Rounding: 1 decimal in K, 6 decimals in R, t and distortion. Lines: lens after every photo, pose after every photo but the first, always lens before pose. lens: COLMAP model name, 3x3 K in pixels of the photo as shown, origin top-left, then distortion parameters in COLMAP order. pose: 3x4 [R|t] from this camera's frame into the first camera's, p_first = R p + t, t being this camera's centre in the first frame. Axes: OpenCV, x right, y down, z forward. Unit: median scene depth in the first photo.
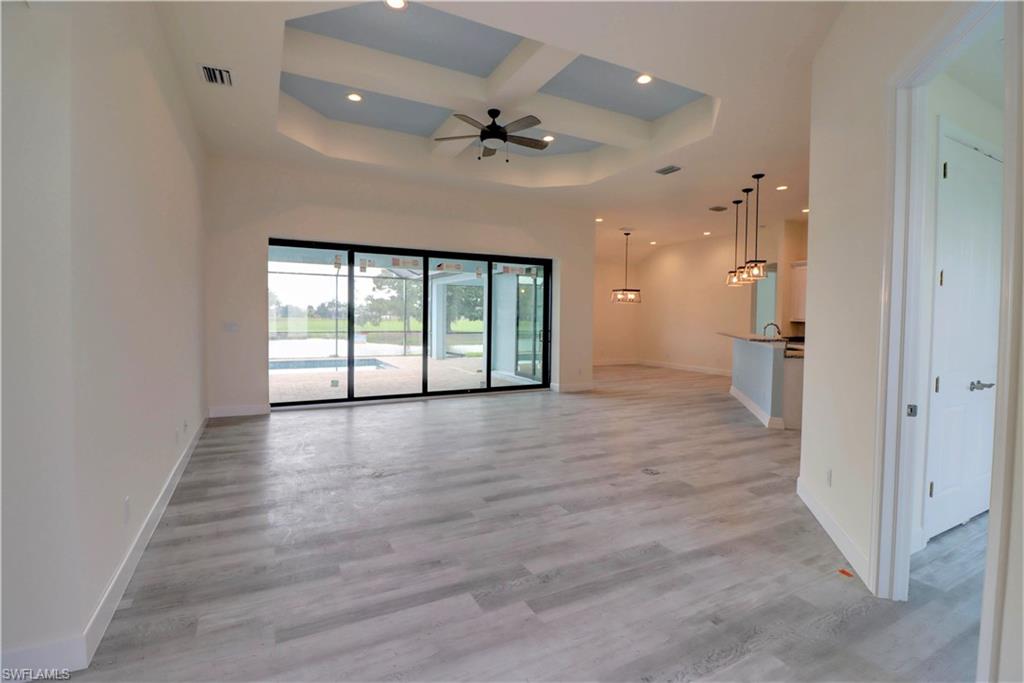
lens RADIAL K [[475.5, 0, 509.4], [0, 475.5, 331.5], [0, 0, 1]] dist [-0.003273, -0.010459]
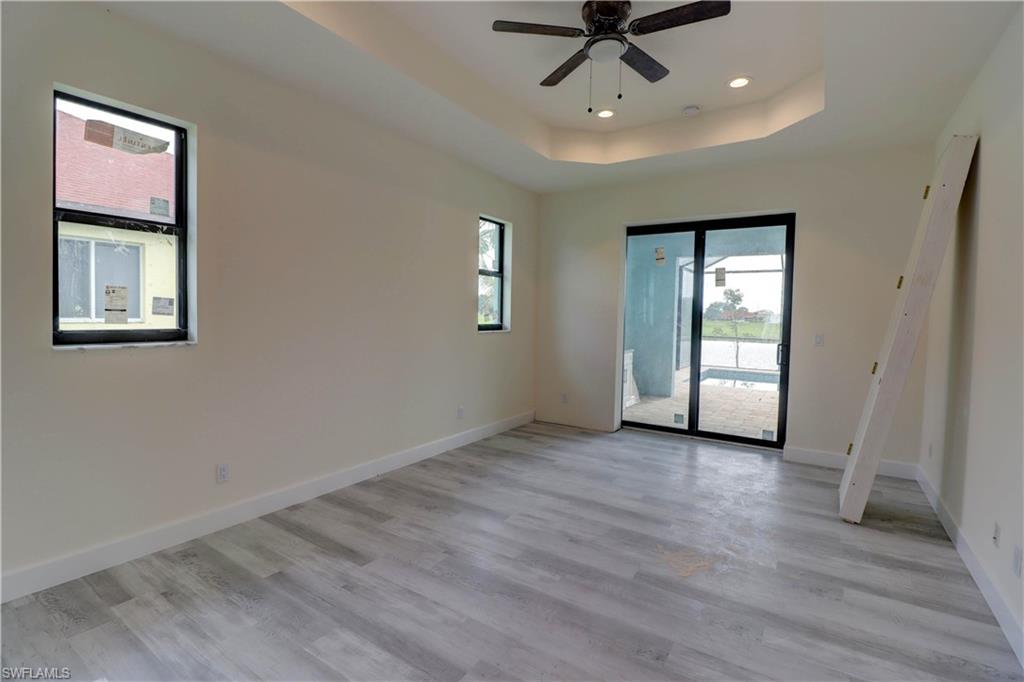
lens RADIAL K [[475.5, 0, 514.2], [0, 475.5, 341.5], [0, 0, 1]] dist [-0.003273, -0.010459]
pose [[0.481757, 0.050816, -0.874830, 0.290001], [-0.043075, 0.998484, 0.034278, -0.010505], [0.875245, 0.021169, 0.483216, 0.446011]]
